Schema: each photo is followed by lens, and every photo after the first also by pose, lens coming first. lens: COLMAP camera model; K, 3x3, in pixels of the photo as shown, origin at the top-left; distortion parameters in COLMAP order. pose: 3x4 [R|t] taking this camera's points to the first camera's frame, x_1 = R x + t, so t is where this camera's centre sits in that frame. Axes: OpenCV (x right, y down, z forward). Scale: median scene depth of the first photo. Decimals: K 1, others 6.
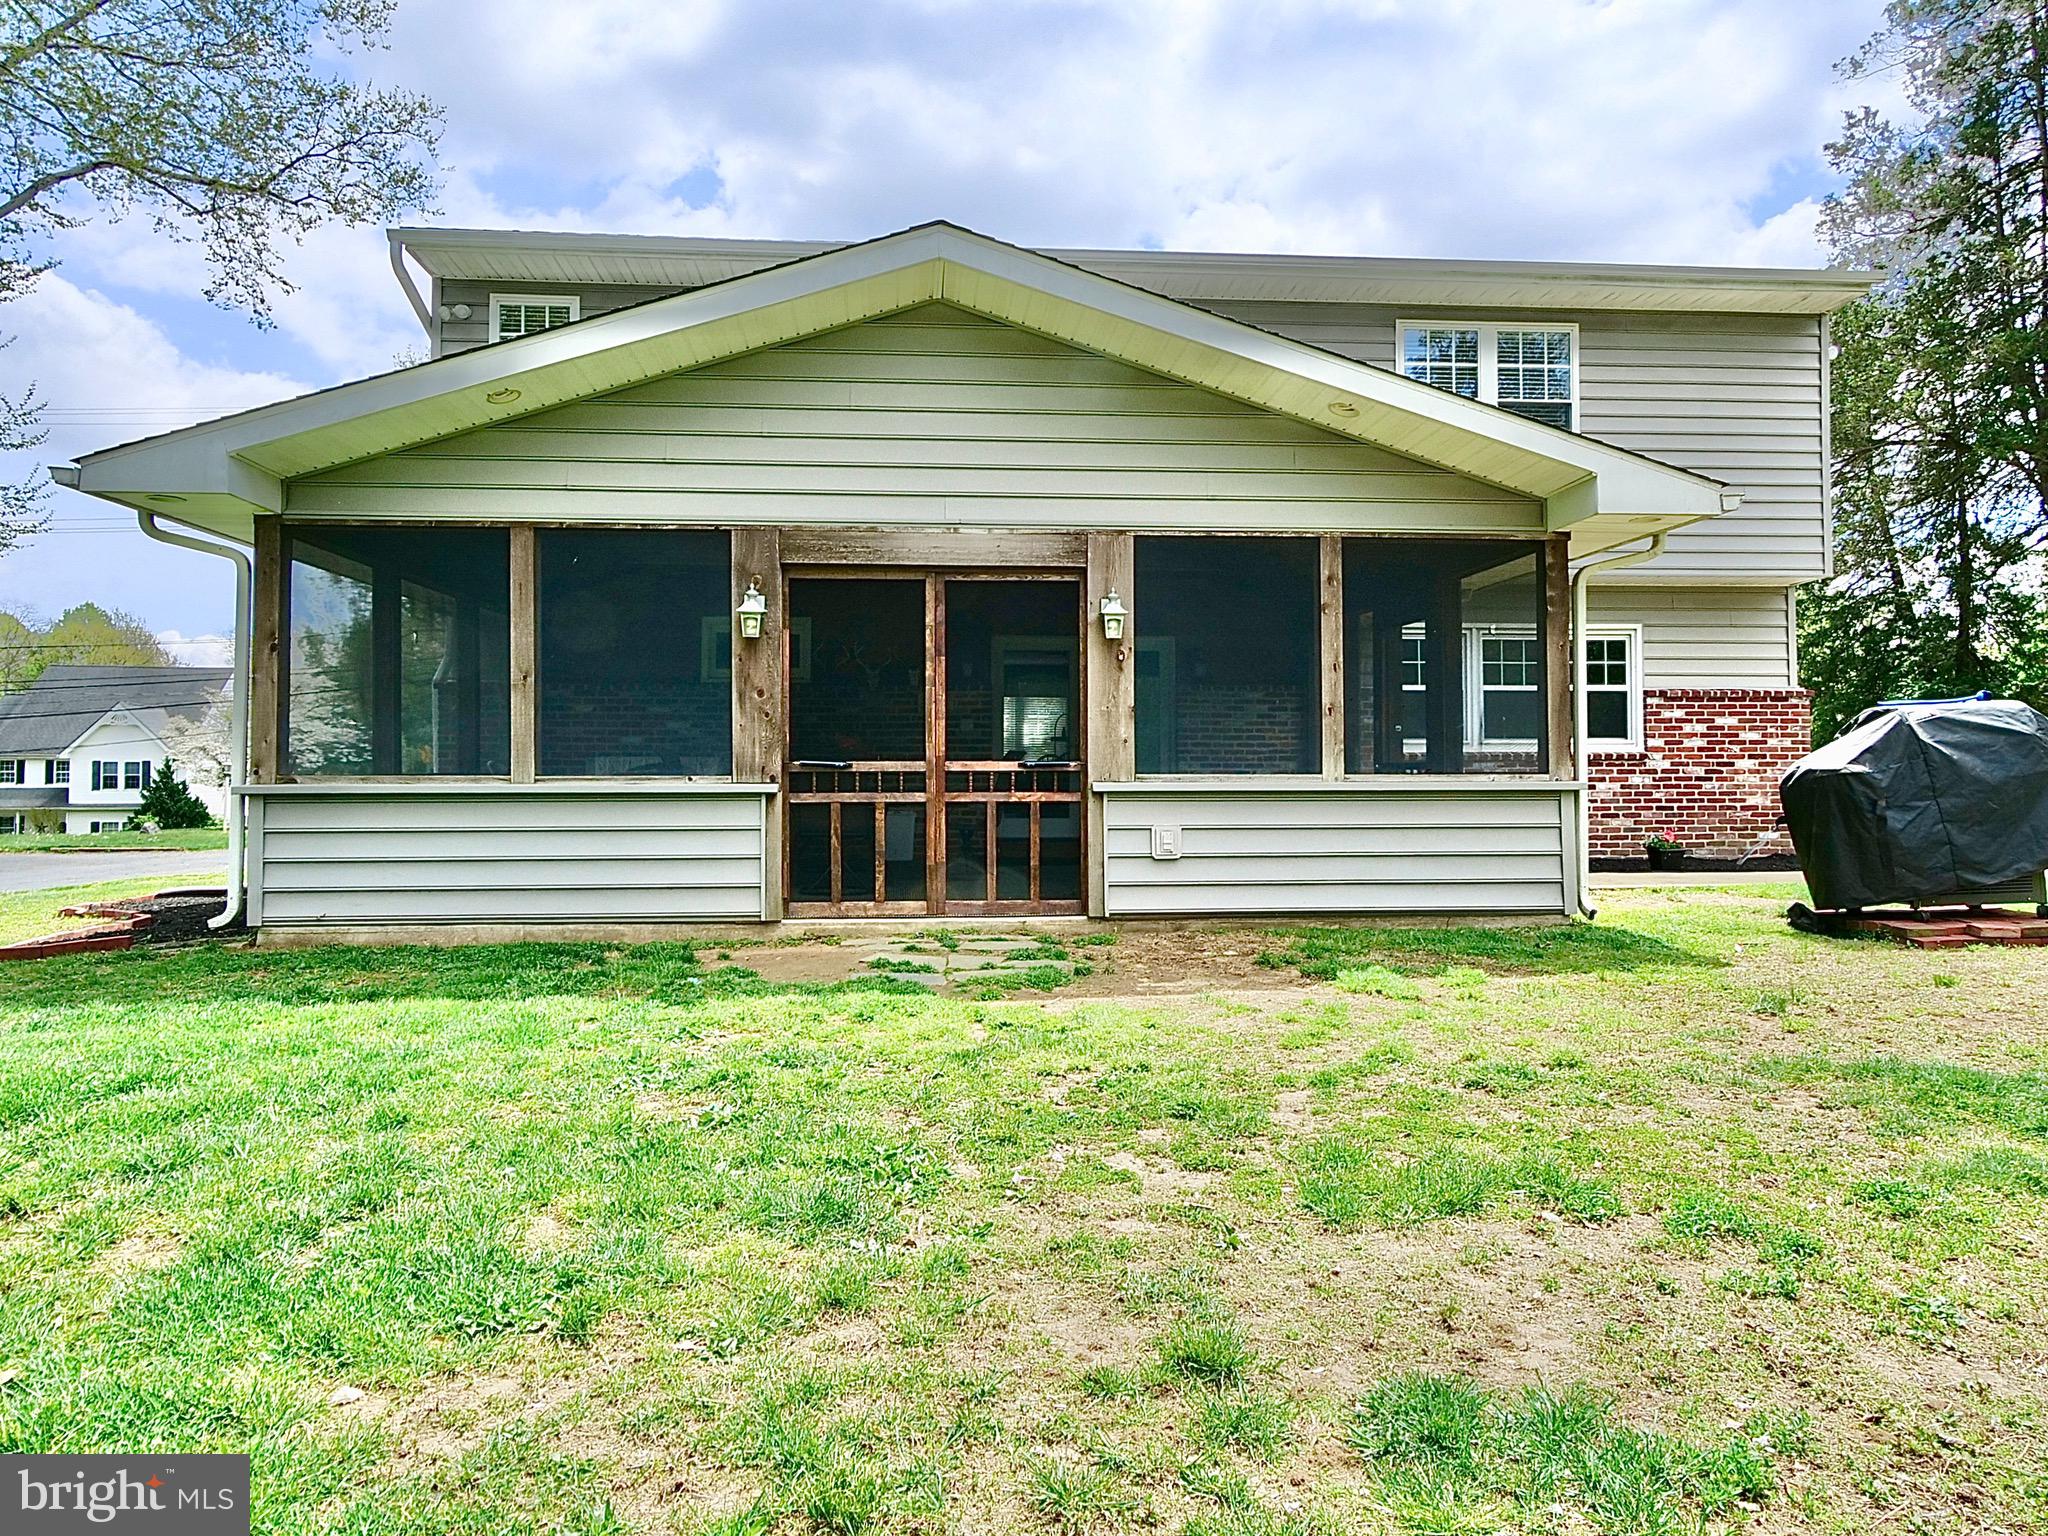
lens RADIAL K [[1304.4, 0, 1024.0], [0, 1304.4, 768.0], [0, 0, 1]] dist [-0.000693, -0.001223]
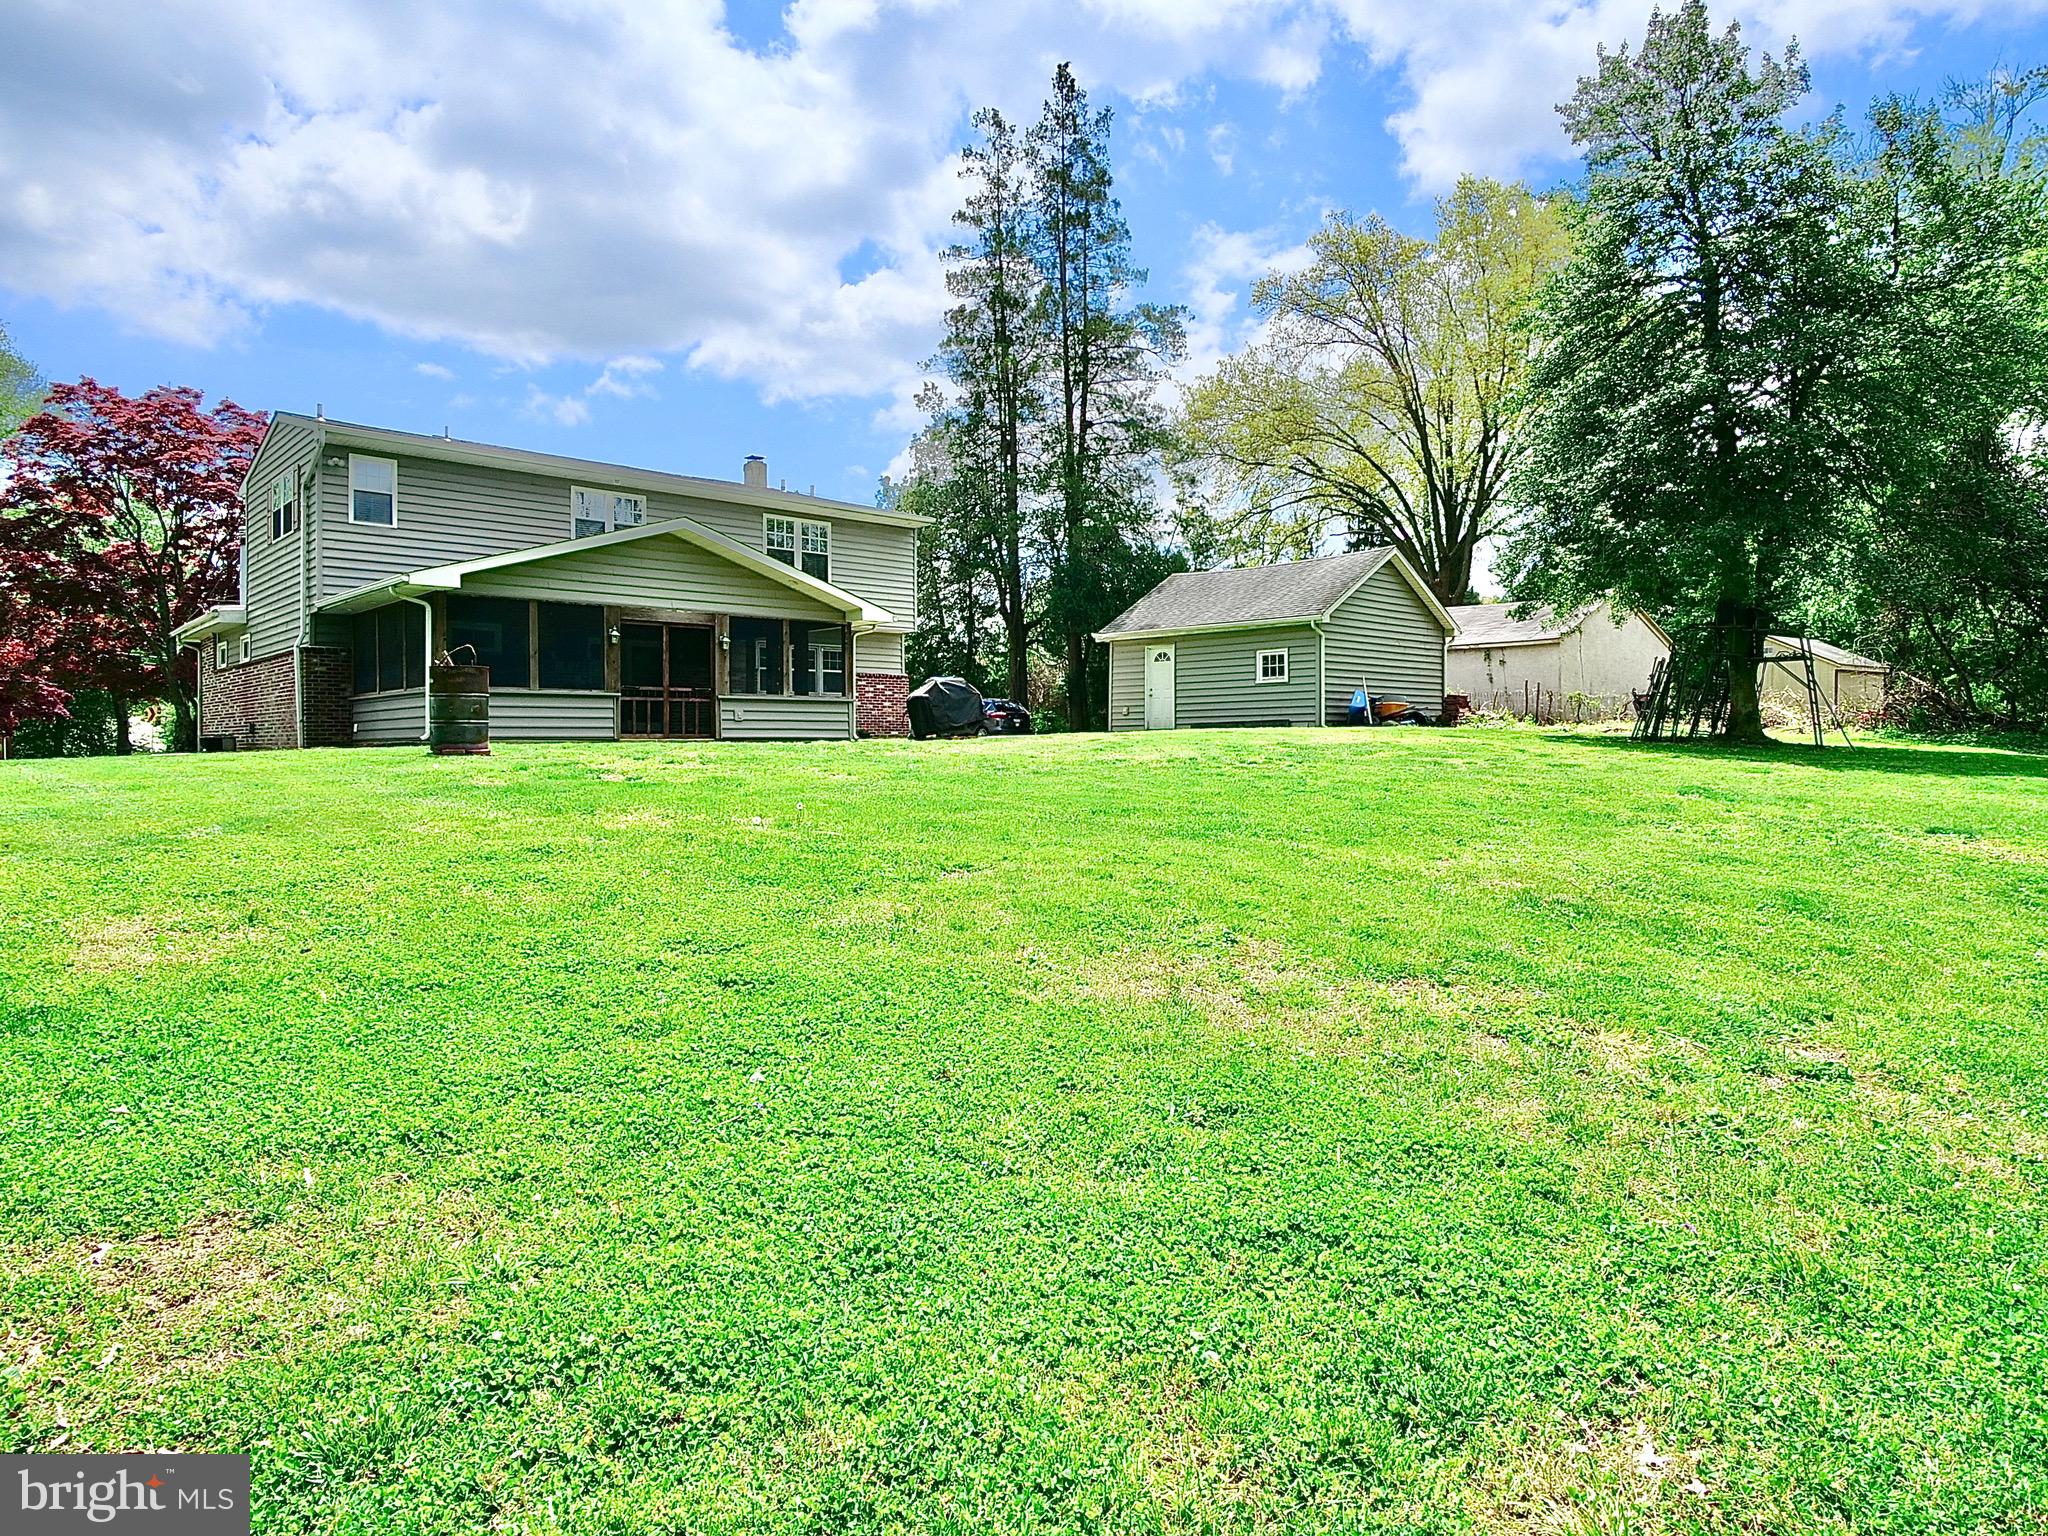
lens RADIAL K [[1304.4, 0, 1024.0], [0, 1304.4, 768.0], [0, 0, 1]] dist [-0.000693, -0.001223]
pose [[0.797470, -0.005006, 0.603338, -1.113633], [-0.004778, 0.999882, 0.014611, 0.121192], [-0.603340, -0.014534, 0.797352, -1.717995]]
